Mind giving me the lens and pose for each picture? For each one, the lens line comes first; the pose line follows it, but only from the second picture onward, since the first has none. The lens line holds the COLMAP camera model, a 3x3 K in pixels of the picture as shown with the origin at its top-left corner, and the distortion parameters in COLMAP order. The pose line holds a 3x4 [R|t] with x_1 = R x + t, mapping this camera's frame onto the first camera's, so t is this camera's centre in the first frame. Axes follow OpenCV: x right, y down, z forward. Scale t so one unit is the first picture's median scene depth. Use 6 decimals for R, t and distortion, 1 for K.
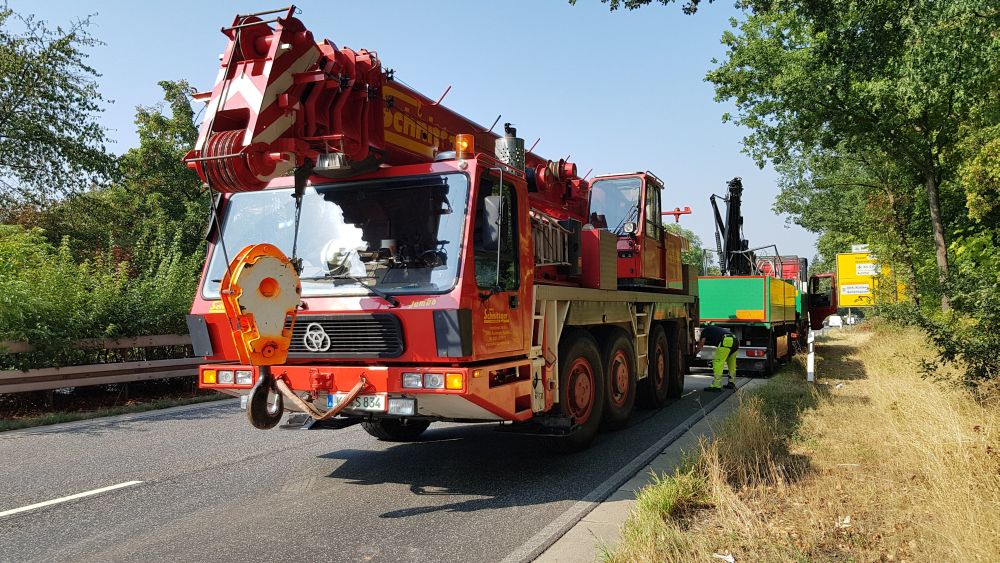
lens RADIAL K [[778.4, 0, 497.3], [0, 778.4, 286.6], [0, 0, 1]] dist [0.110786, -0.165828]
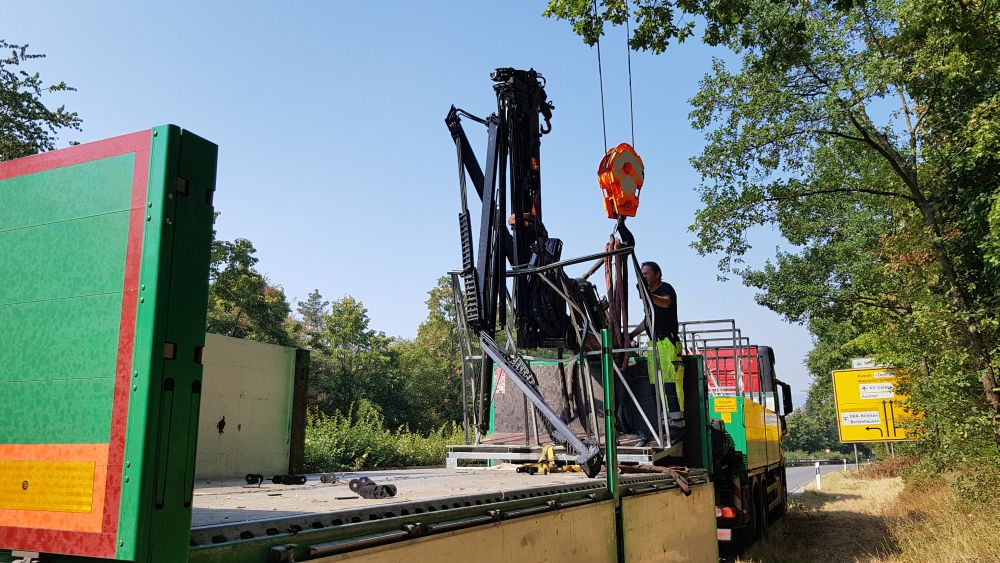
lens RADIAL K [[778.4, 0, 497.3], [0, 778.4, 286.6], [0, 0, 1]] dist [0.110786, -0.165828]
pose [[0.999991, -0.001480, 0.003974, 0.184201], [0.002137, 0.985306, -0.170787, 0.012951], [-0.003663, 0.170794, 0.985300, 0.421548]]
